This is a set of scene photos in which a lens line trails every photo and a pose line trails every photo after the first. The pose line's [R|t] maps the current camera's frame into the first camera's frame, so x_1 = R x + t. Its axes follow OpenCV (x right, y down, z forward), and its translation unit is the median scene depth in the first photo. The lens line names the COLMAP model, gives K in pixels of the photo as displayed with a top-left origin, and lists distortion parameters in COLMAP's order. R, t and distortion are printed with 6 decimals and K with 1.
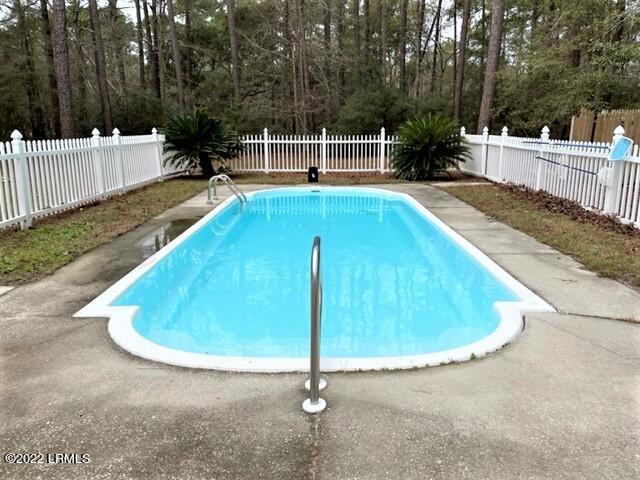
lens RADIAL K [[484.8, 0, 320.5], [0, 484.8, 231.3], [0, 0, 1]] dist [0.111389, -0.132592]
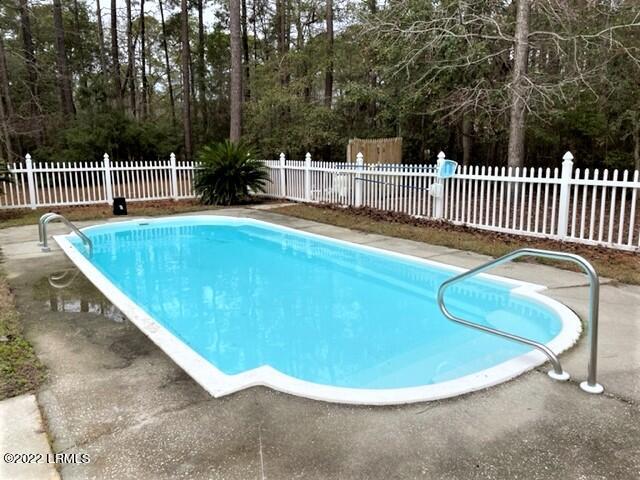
lens RADIAL K [[484.8, 0, 323.3], [0, 484.8, 238.6], [0, 0, 1]] dist [0.104343, -0.133160]
pose [[0.805856, -0.107945, 0.582189, -0.355054], [0.128535, 0.991687, 0.005955, -0.026367], [-0.577992, 0.070033, 0.813032, 0.115608]]
